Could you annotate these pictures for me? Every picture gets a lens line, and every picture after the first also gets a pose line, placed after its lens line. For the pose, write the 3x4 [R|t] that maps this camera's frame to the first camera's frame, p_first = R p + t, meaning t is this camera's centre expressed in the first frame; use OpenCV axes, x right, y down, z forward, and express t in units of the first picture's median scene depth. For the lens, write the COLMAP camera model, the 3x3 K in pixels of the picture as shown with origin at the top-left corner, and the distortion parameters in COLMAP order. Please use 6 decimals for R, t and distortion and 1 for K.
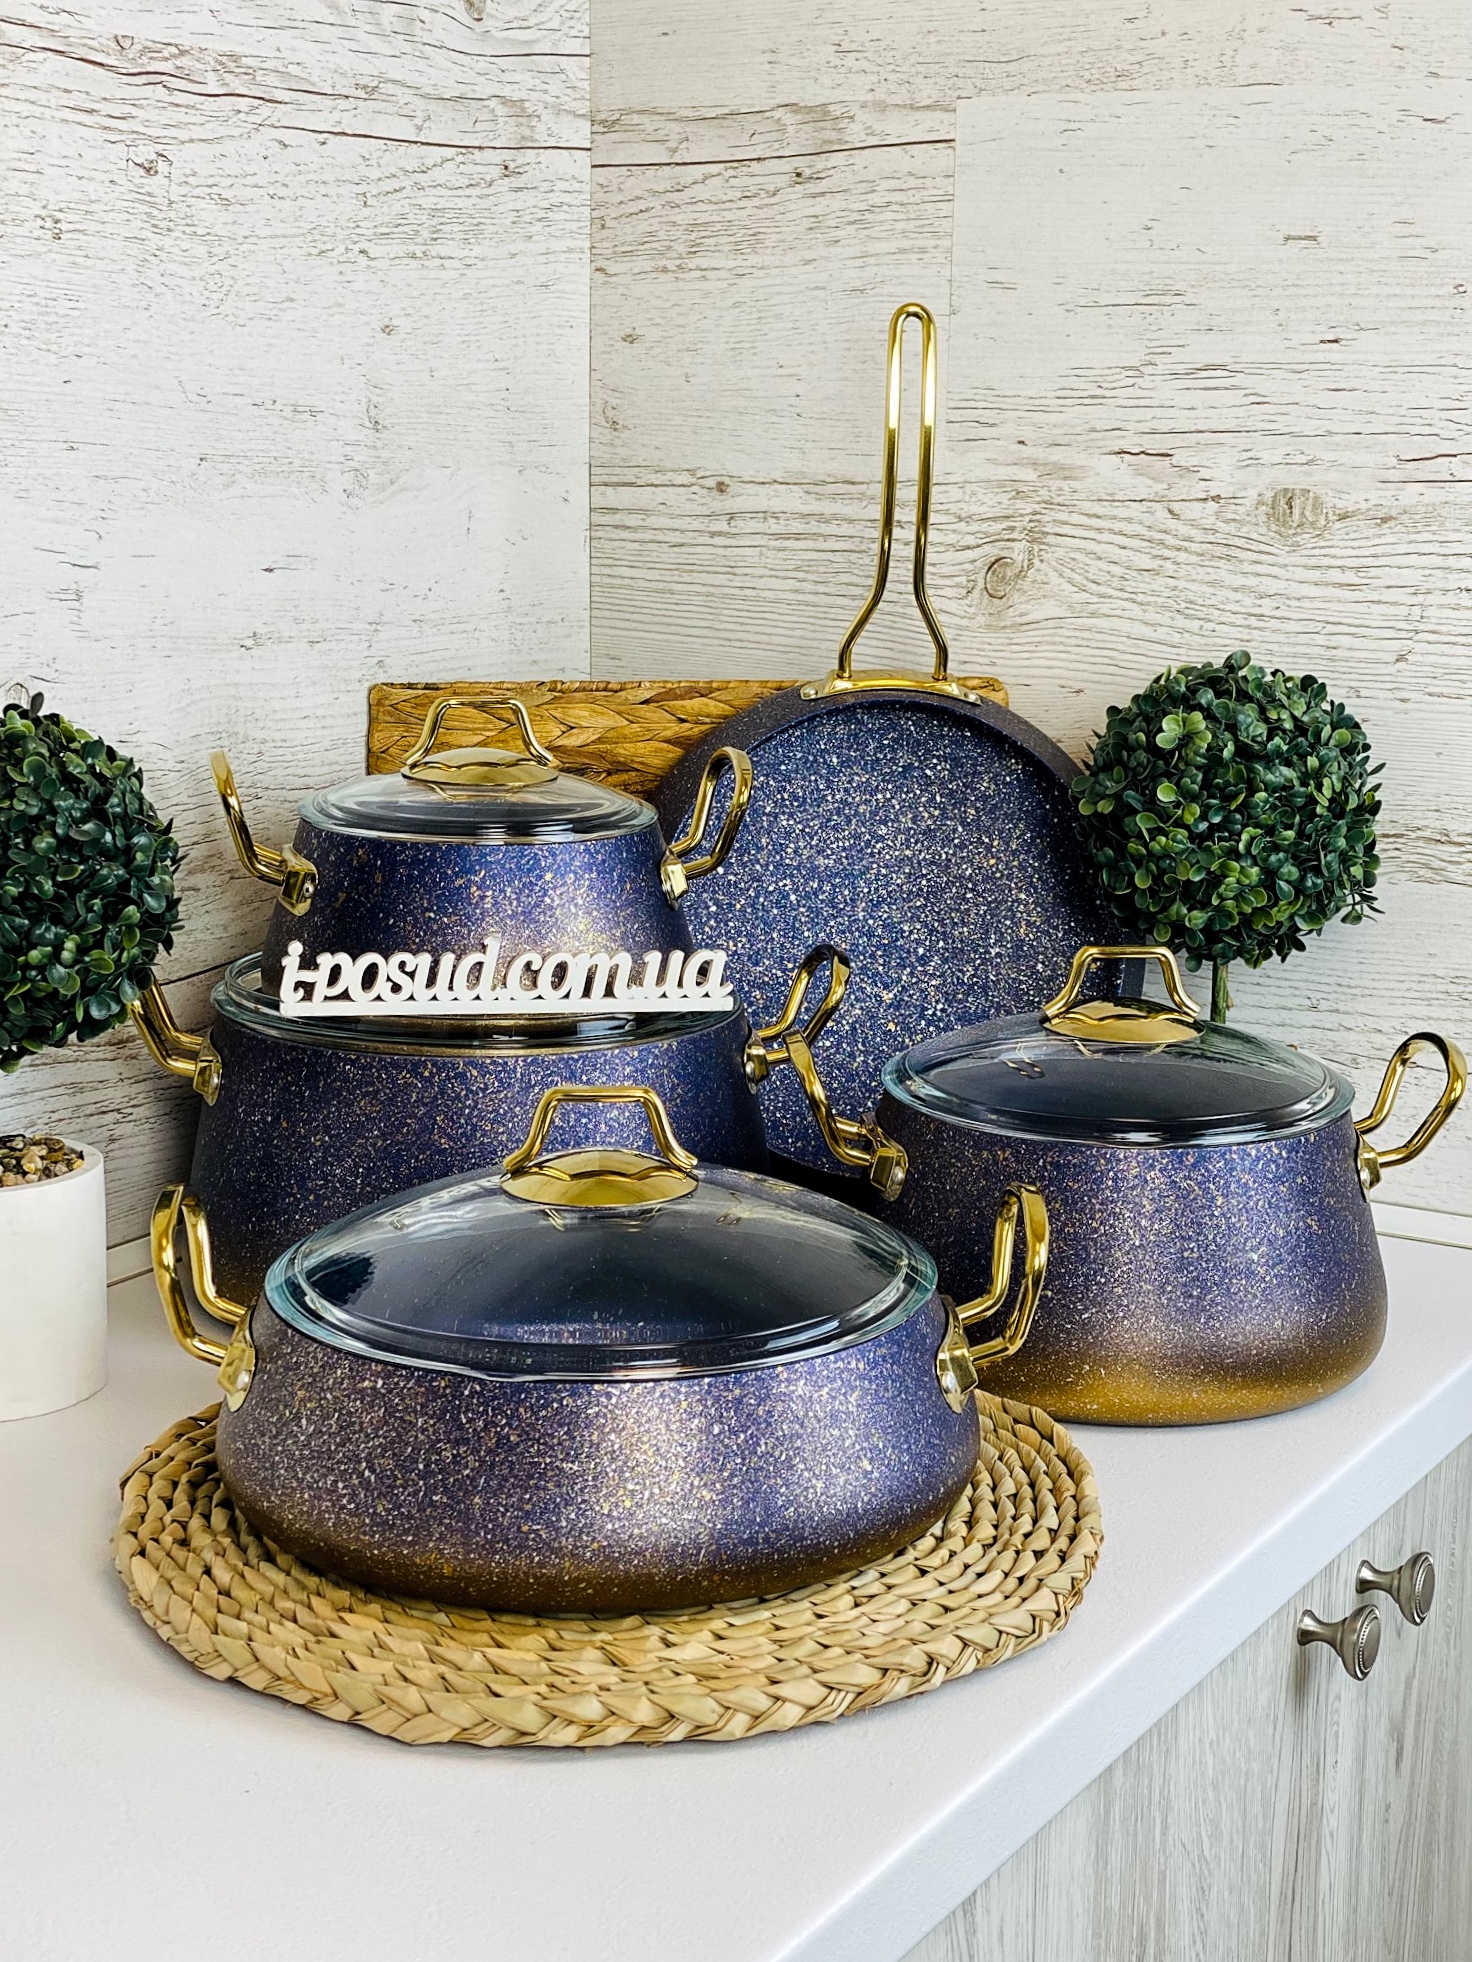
lens RADIAL K [[2940.6, 0, 734.8], [0, 2940.6, 970.3], [0, 0, 1]] dist [0.186286, -0.472683]
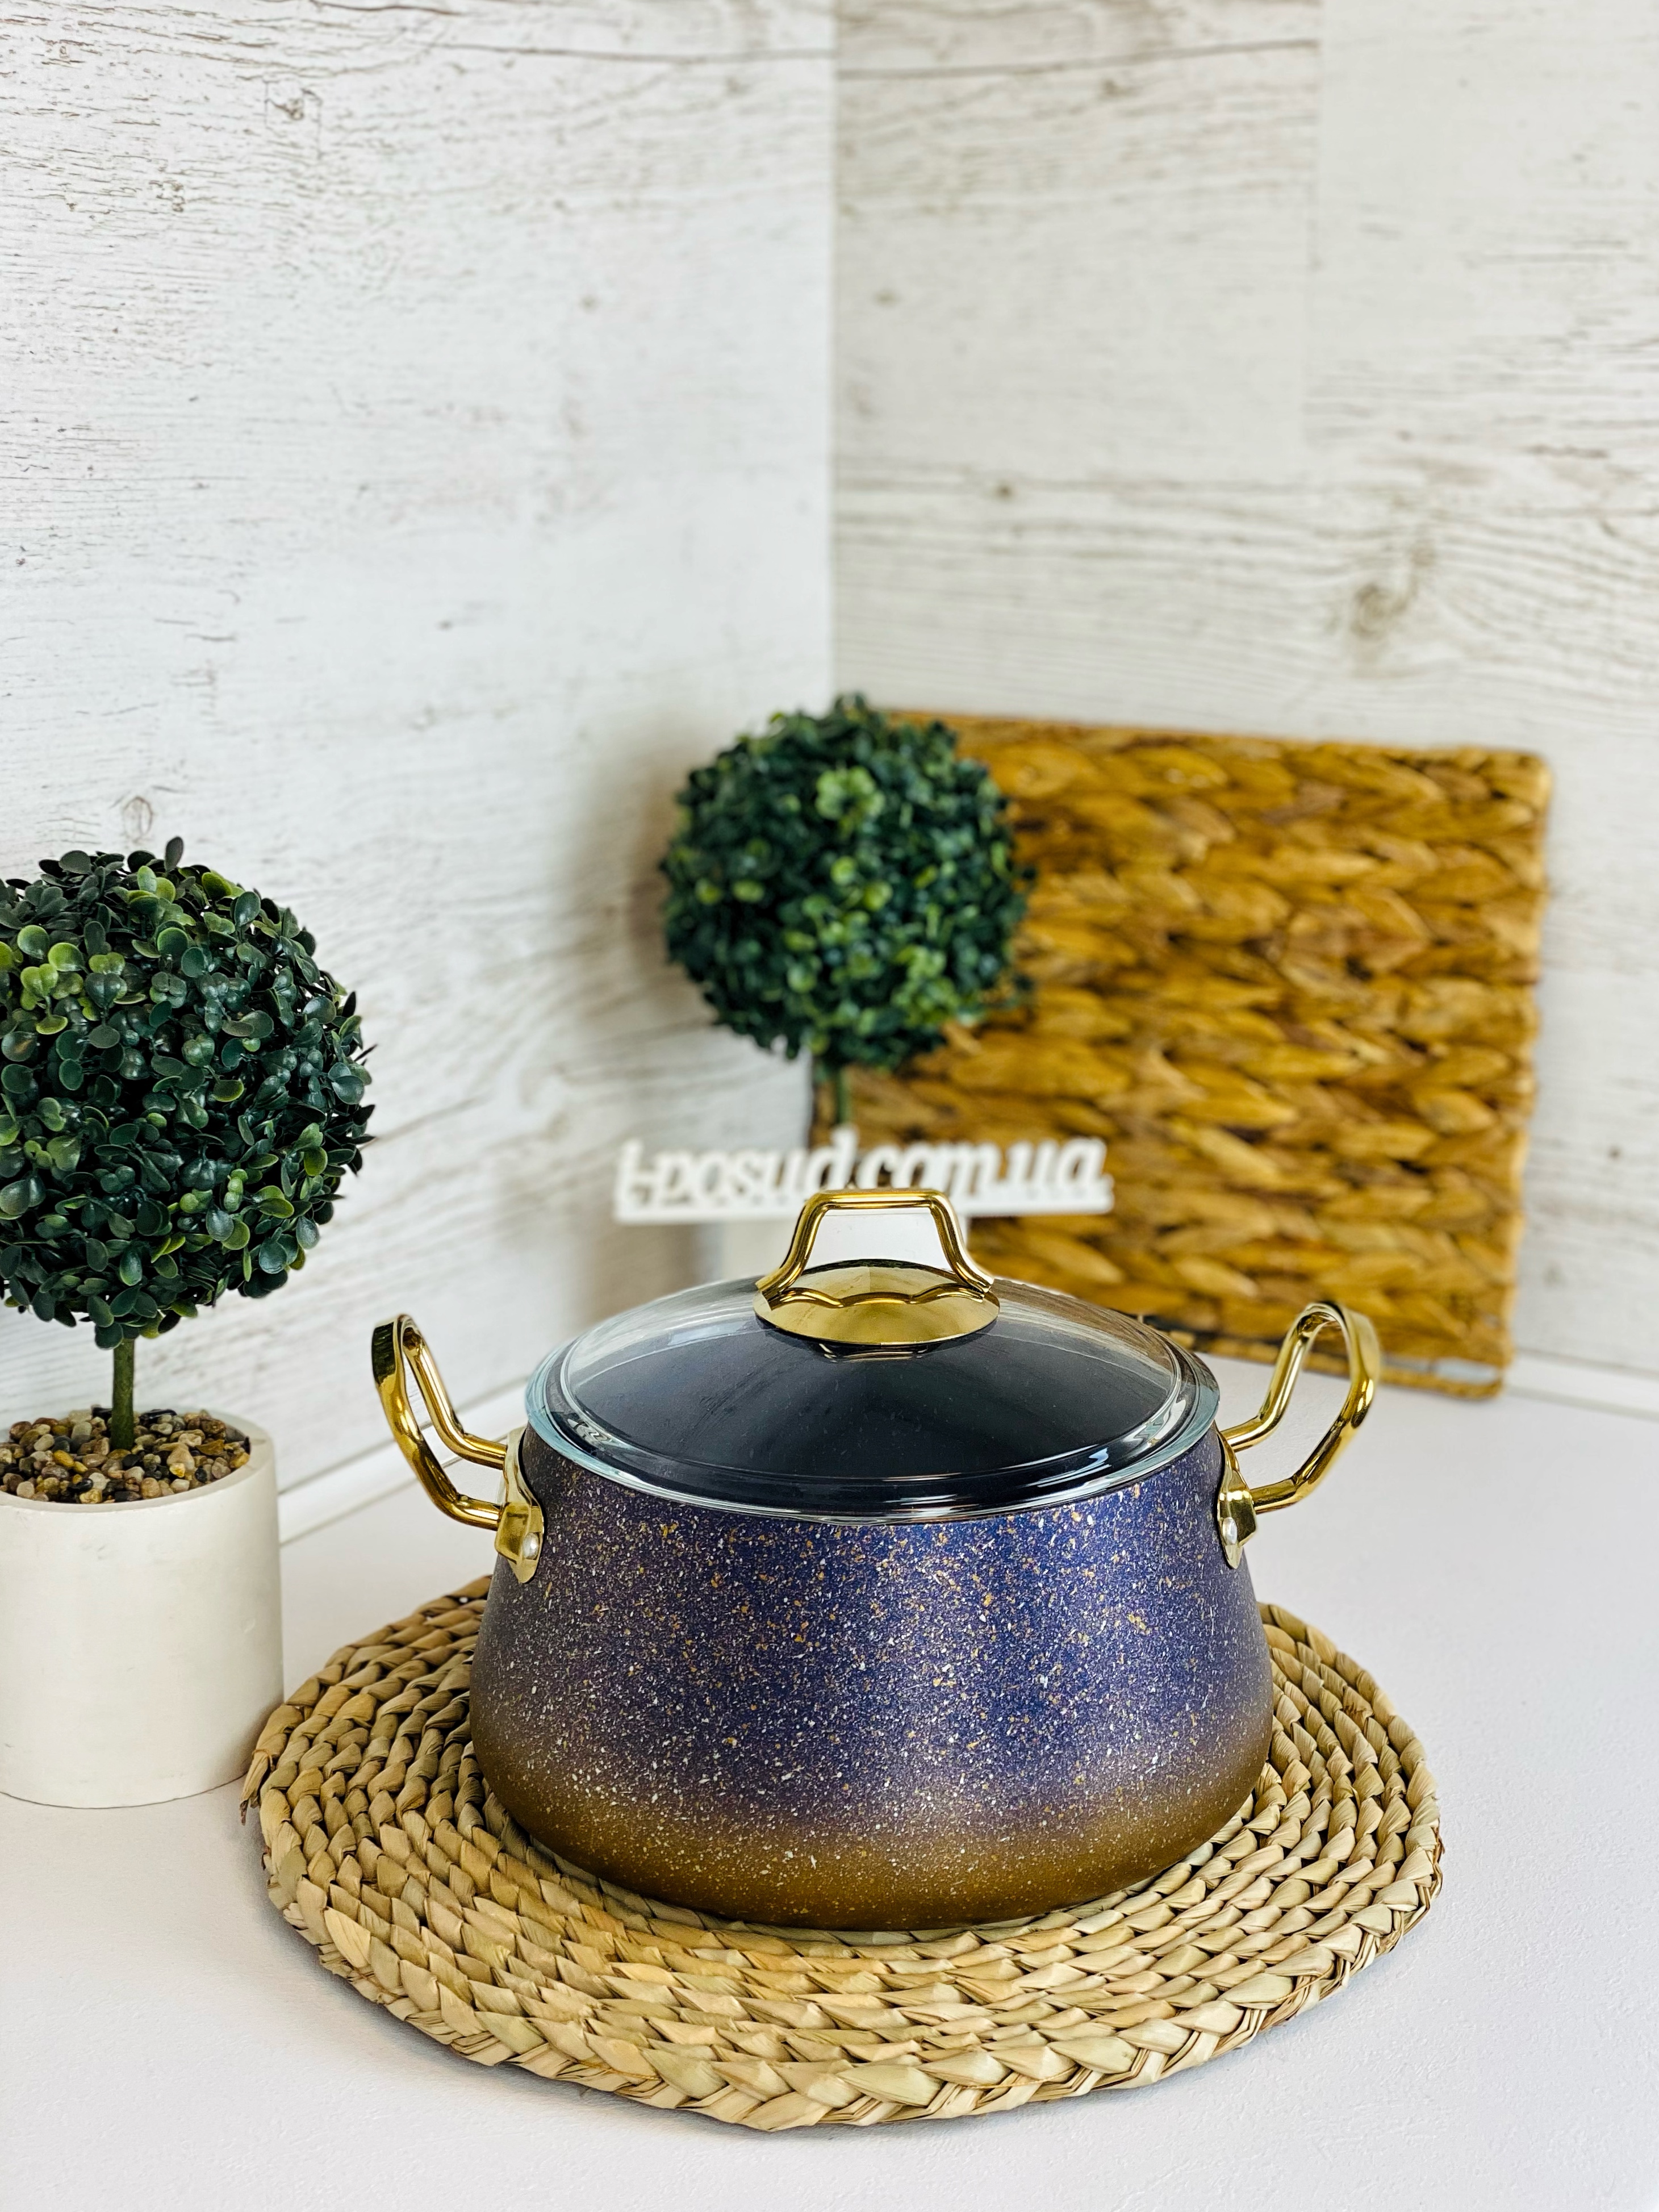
lens RADIAL K [[3343.3, 0, 815.3], [0, 3343.3, 1116.1], [0, 0, 1]] dist [0.170105, -0.487180]
pose [[0.999861, -0.007655, -0.014823, -0.046069], [0.008502, 0.998281, 0.057985, -0.054367], [0.014353, -0.058102, 0.998207, 0.109694]]
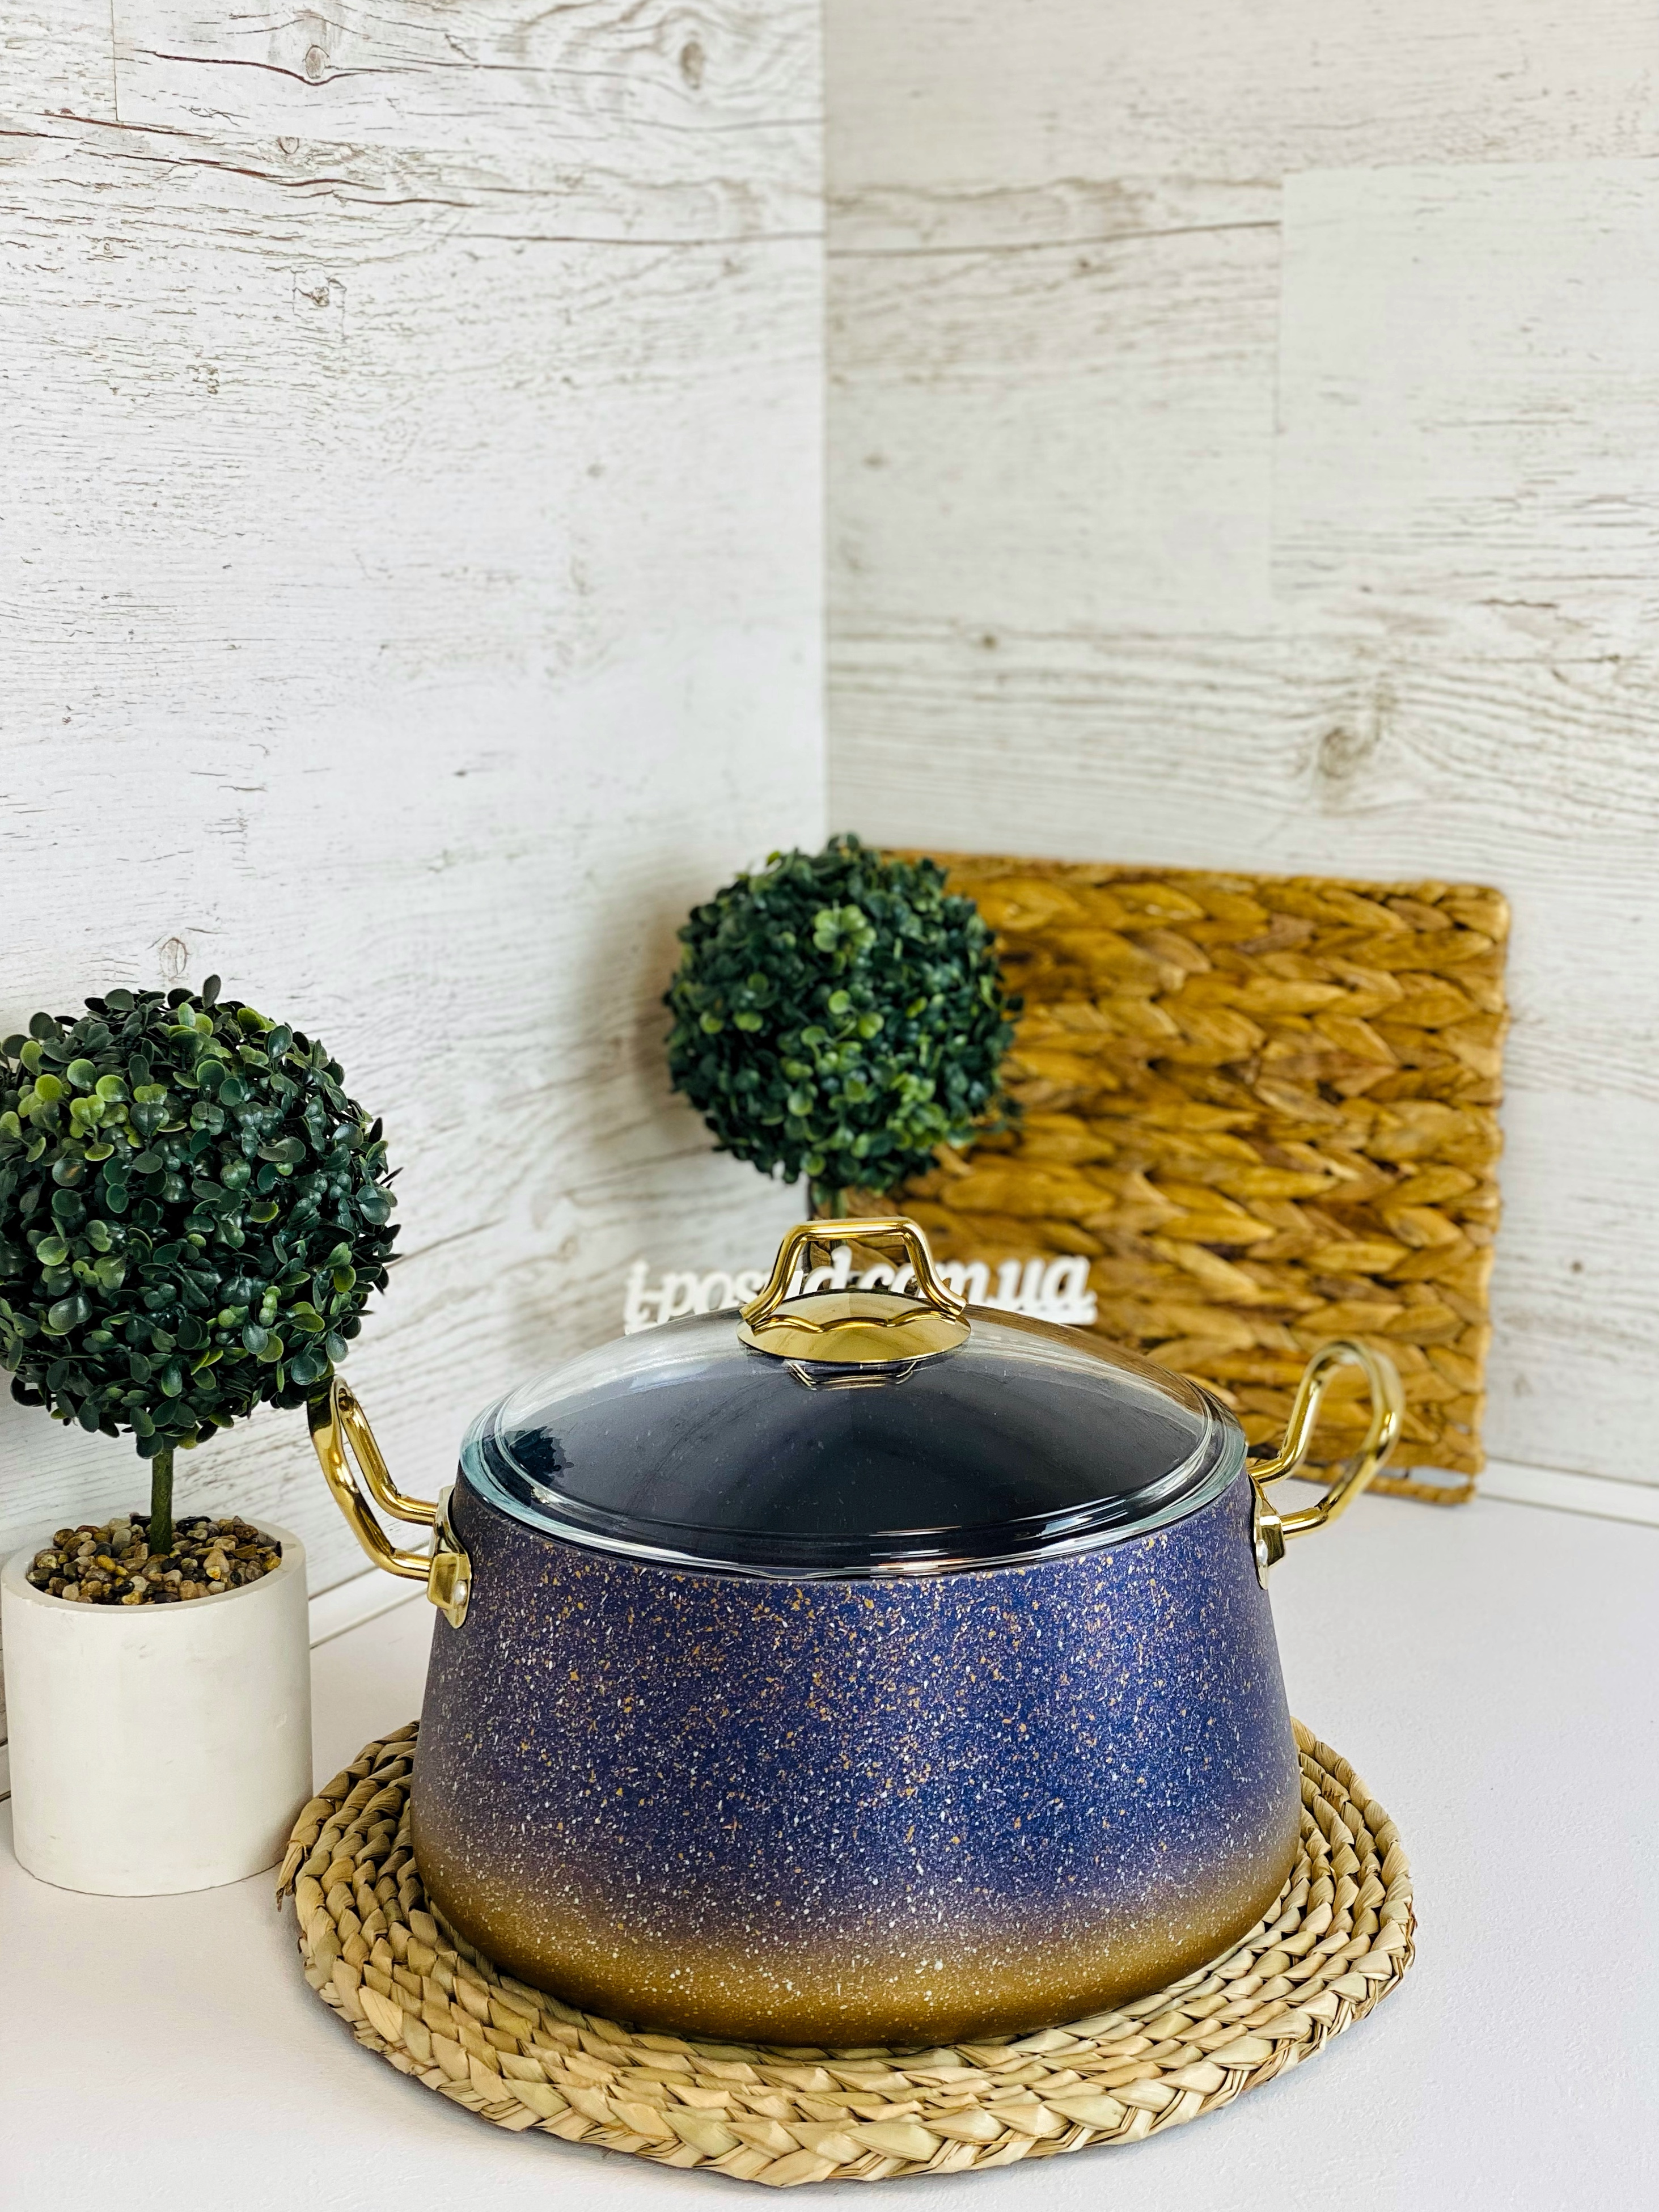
lens RADIAL K [[3354.3, 0, 823.3], [0, 3354.3, 1105.2], [0, 0, 1]] dist [0.162920, -0.385433]
pose [[0.999821, -0.016043, -0.010000, -0.046748], [0.016194, 0.999754, 0.015158, -0.053219], [0.009754, -0.015317, 0.999835, 0.064304]]
